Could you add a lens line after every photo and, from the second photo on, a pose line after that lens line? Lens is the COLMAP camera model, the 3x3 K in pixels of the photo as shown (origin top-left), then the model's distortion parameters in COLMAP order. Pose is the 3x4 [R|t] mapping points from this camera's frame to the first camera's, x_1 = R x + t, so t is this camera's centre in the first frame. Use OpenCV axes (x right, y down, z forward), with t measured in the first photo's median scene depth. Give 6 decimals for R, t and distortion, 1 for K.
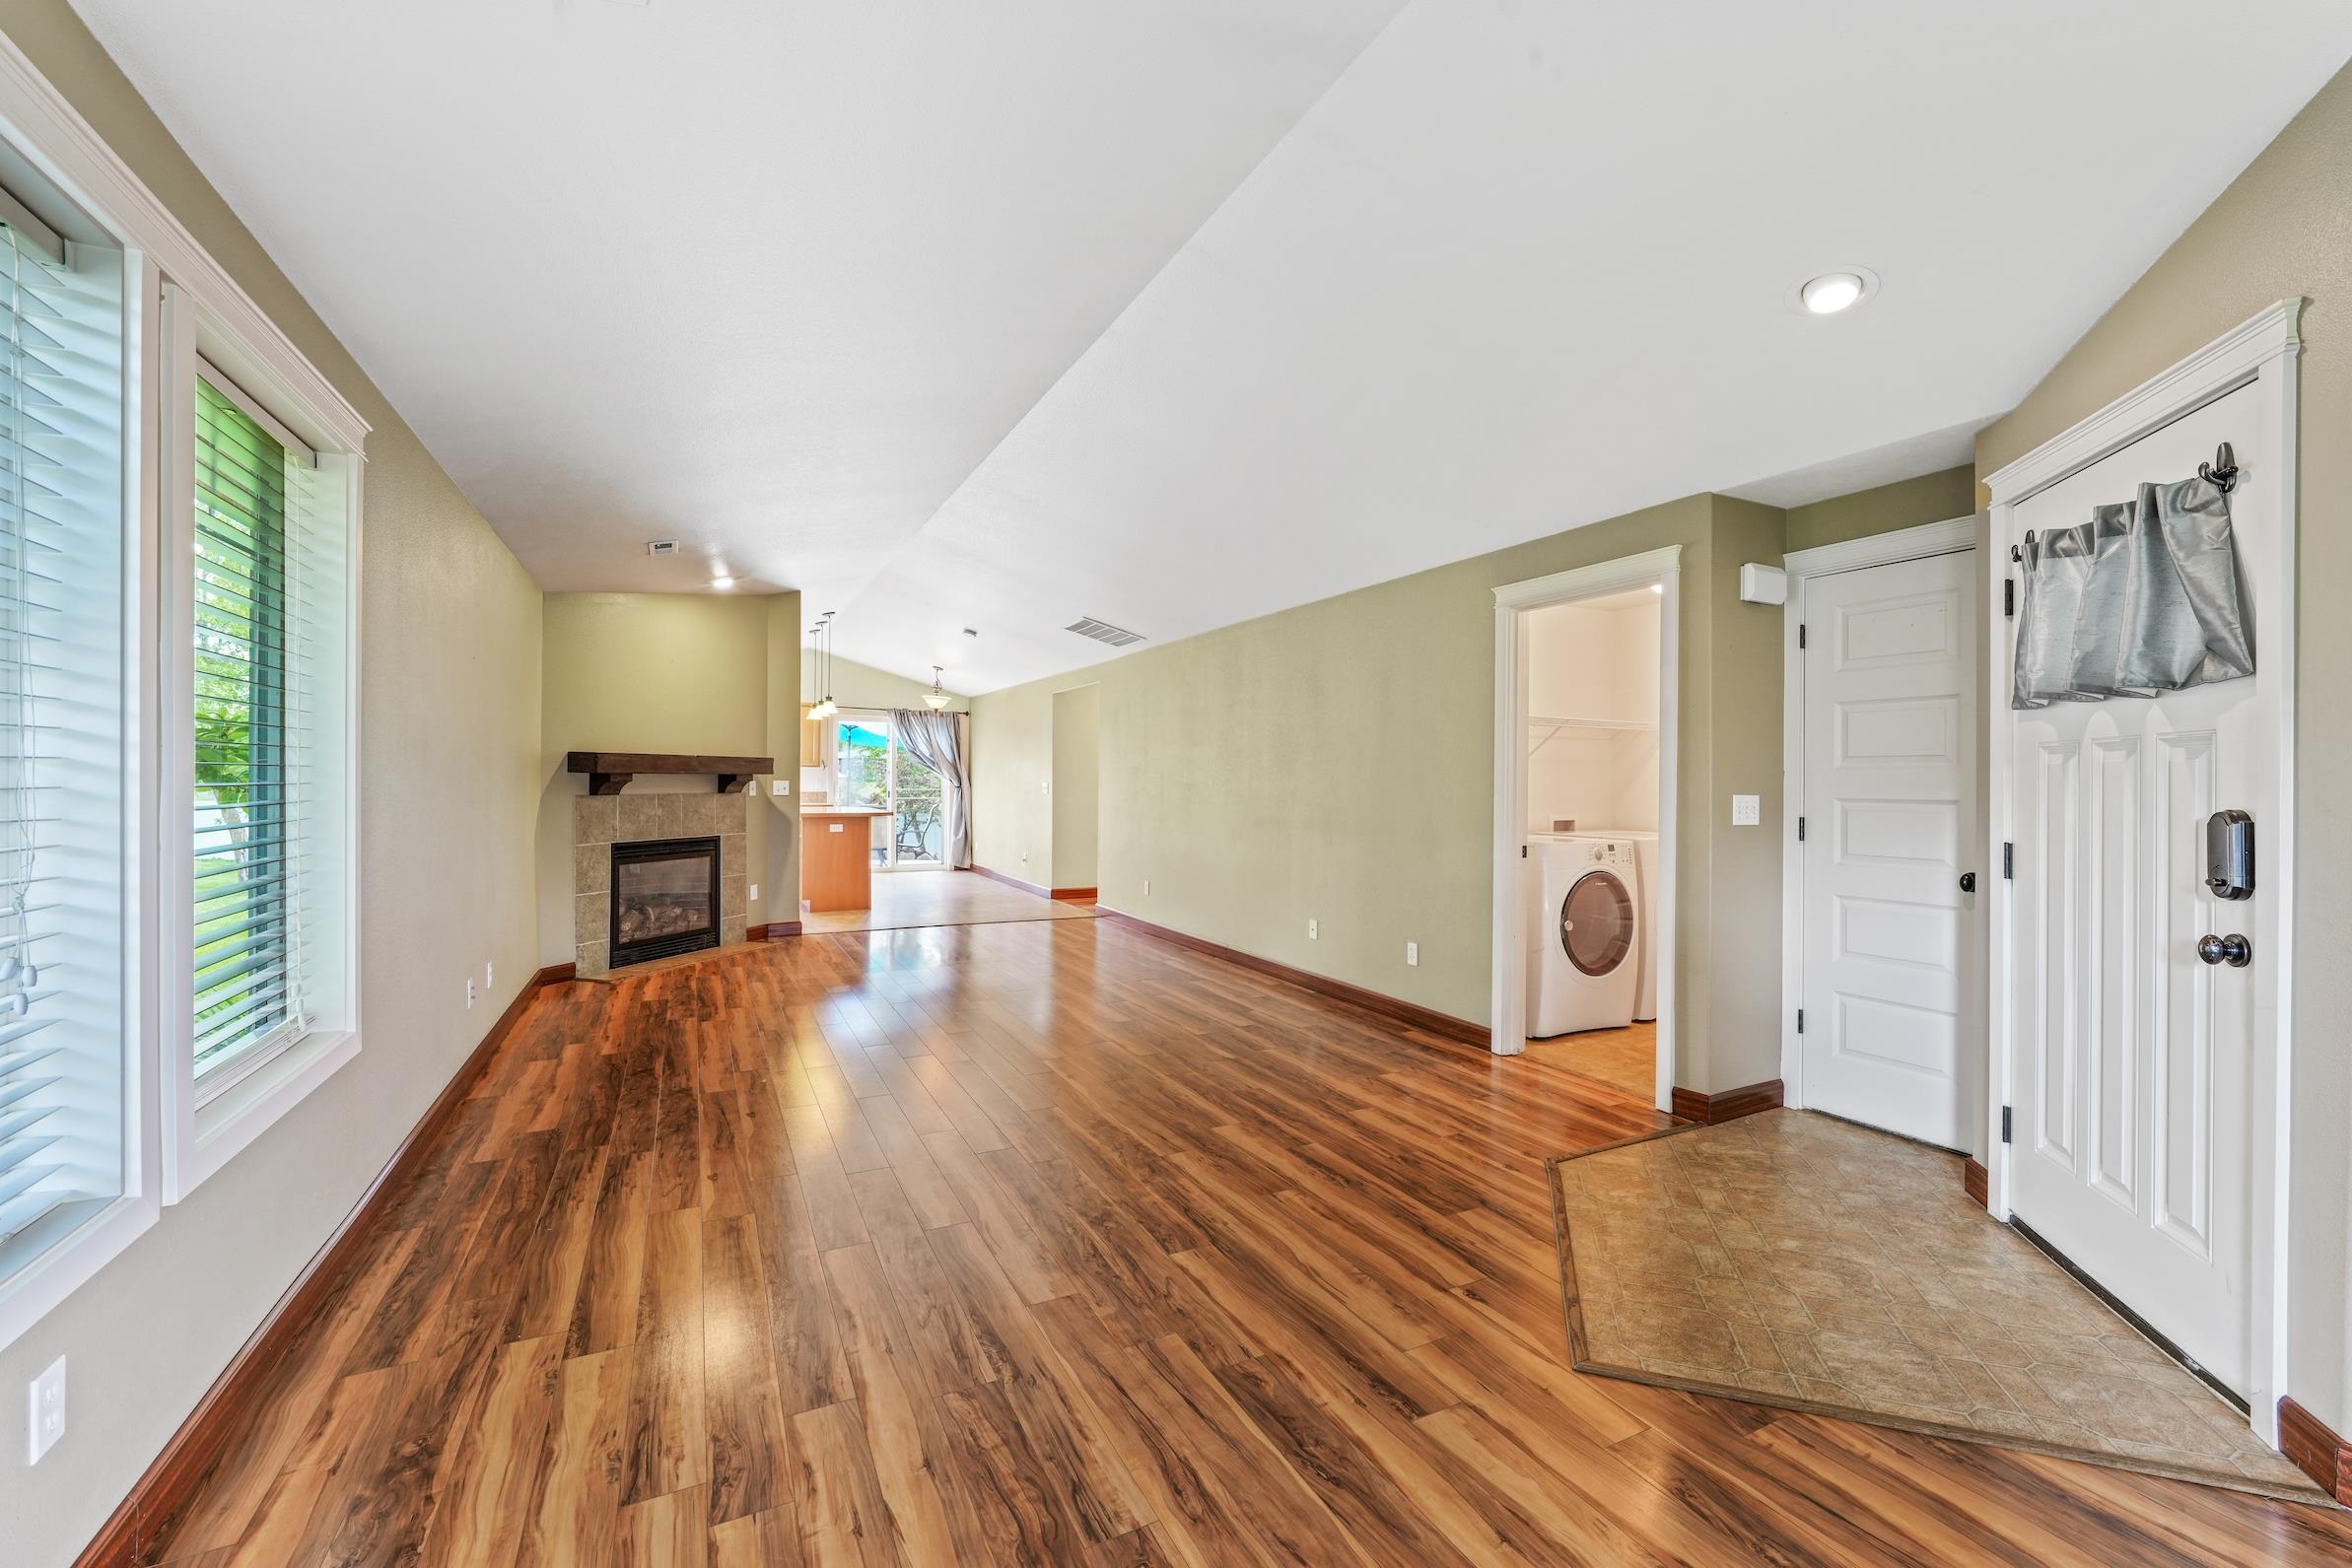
lens RADIAL K [[926.5, 0, 1171.4], [0, 926.5, 787.4], [0, 0, 1]] dist [0.000881, 0.000009]
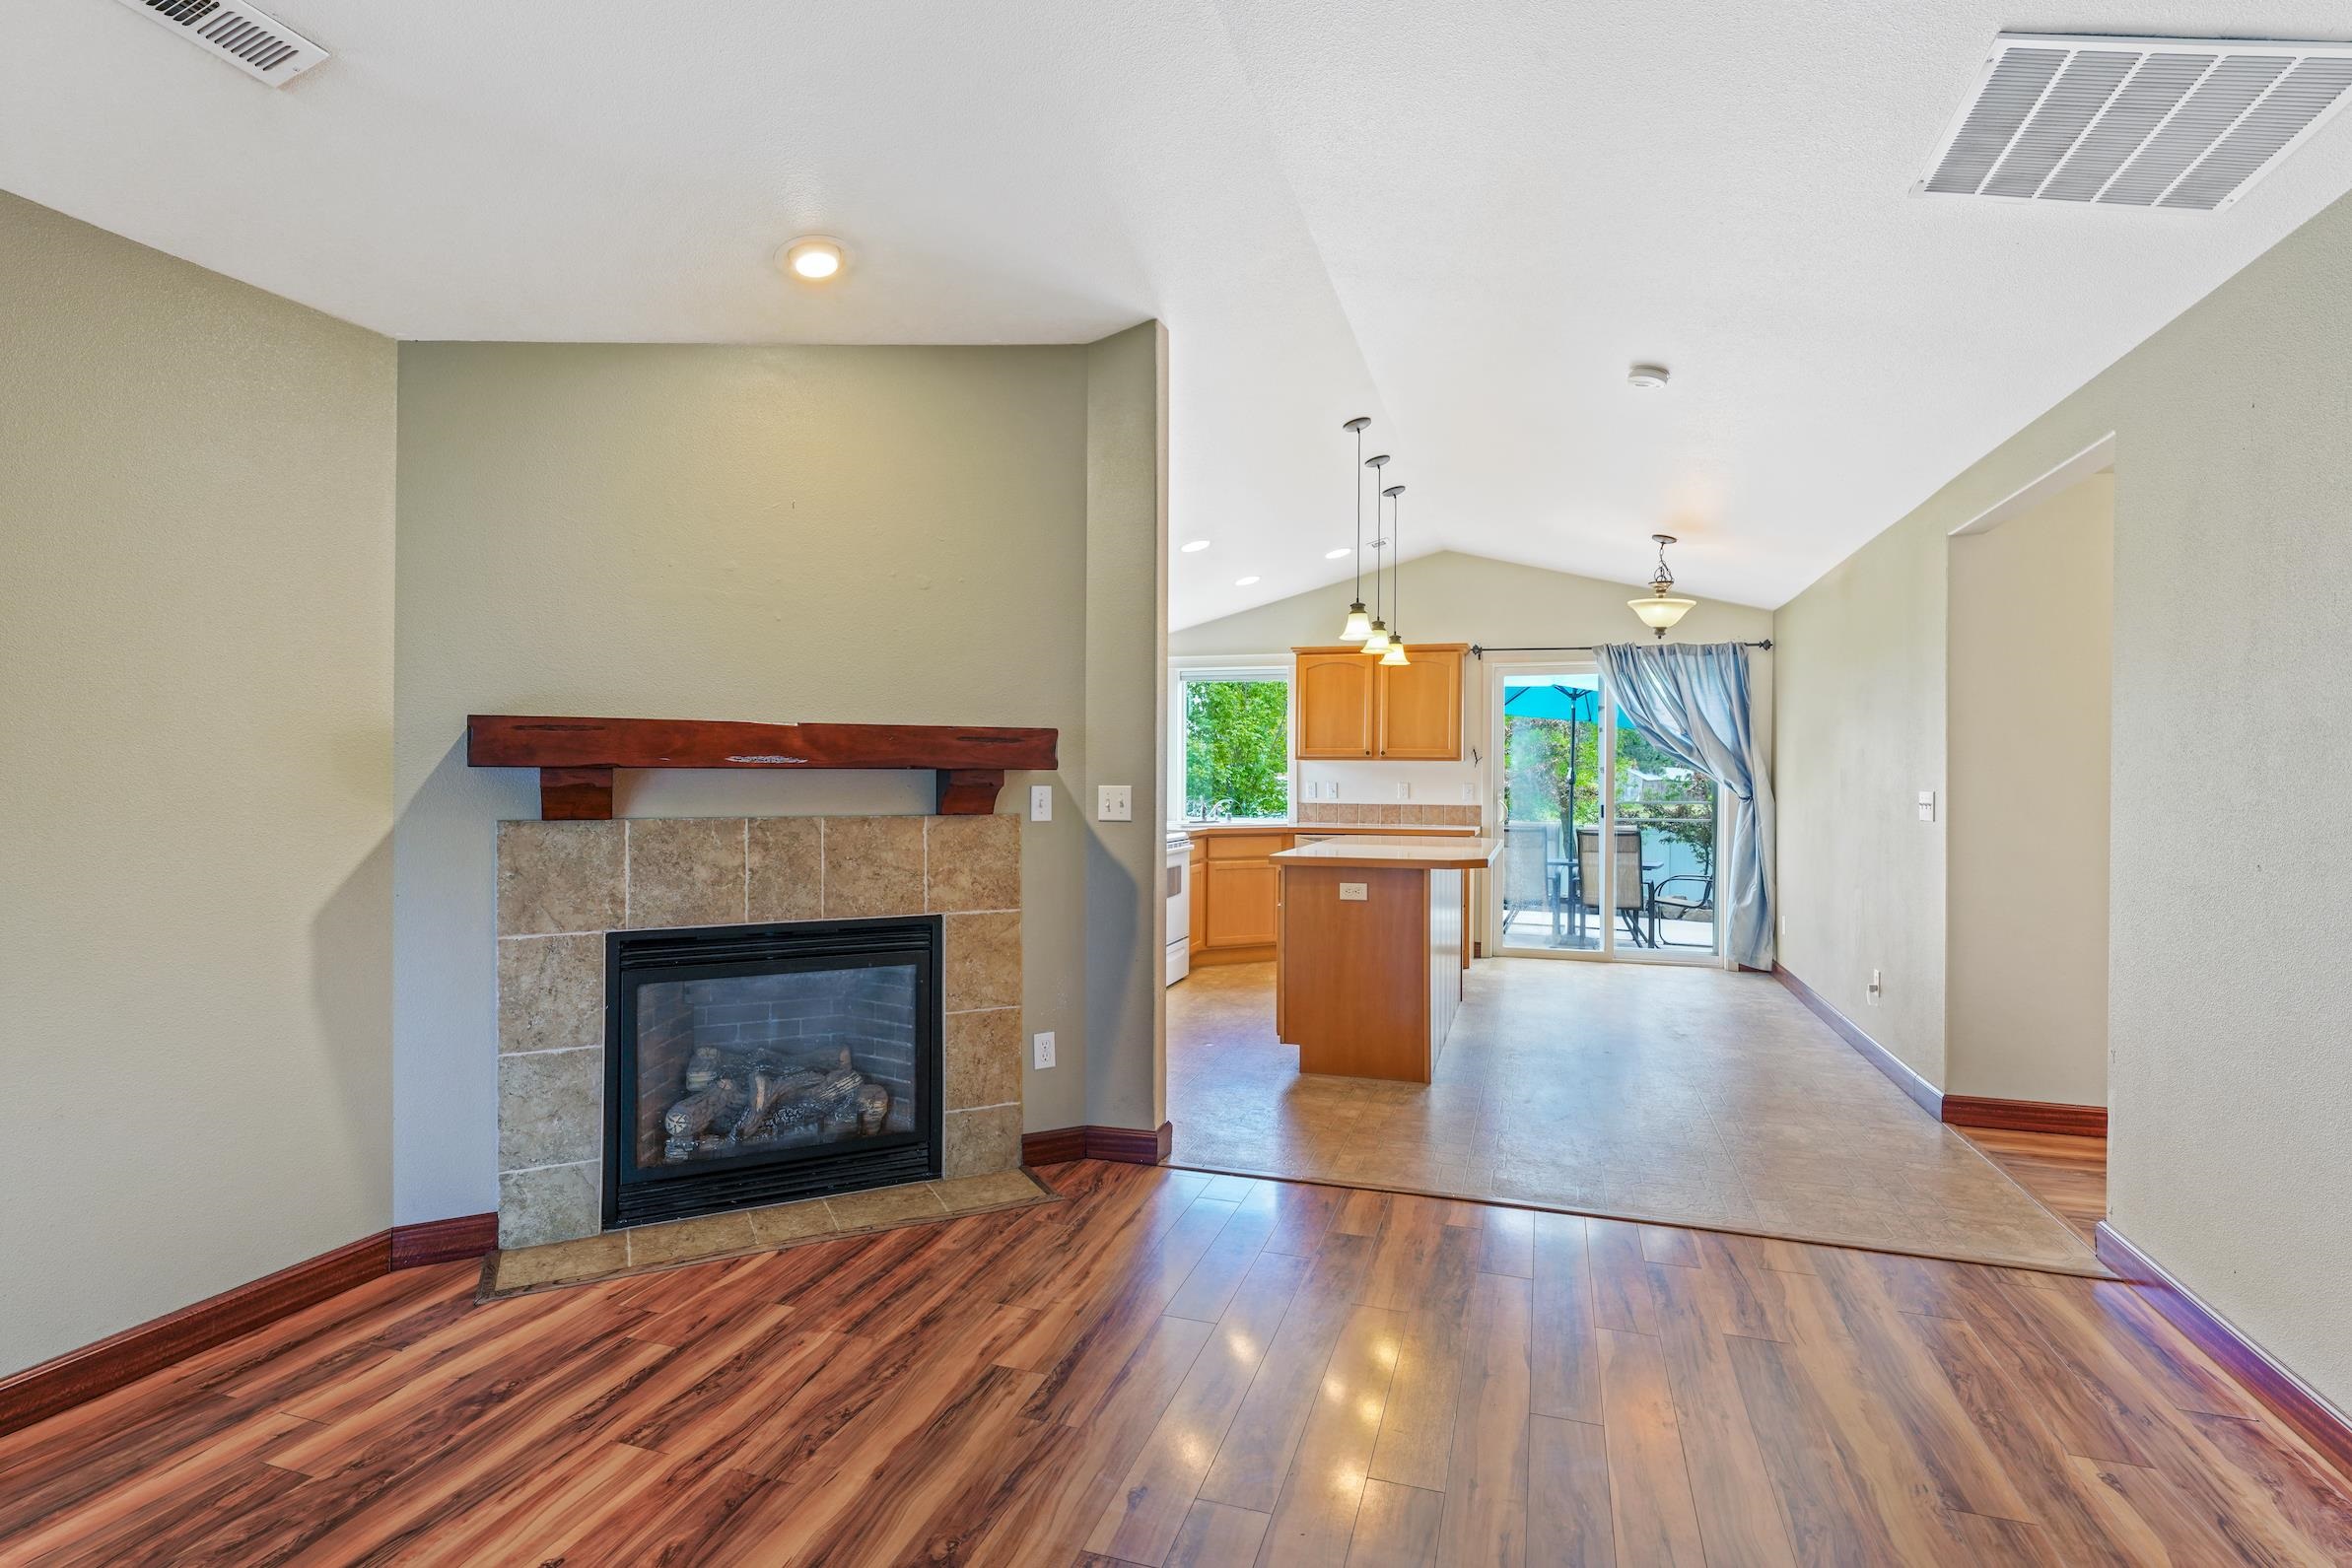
lens RADIAL K [[1118.1, 0, 1181.3], [0, 1118.1, 789.6], [0, 0, 1]] dist [0.002570, 0.000266]
pose [[0.706920, 0.002148, -0.707290, -0.078567], [-0.004696, 0.999988, -0.001656, -0.008201], [0.707278, 0.004492, 0.706921, 1.157950]]
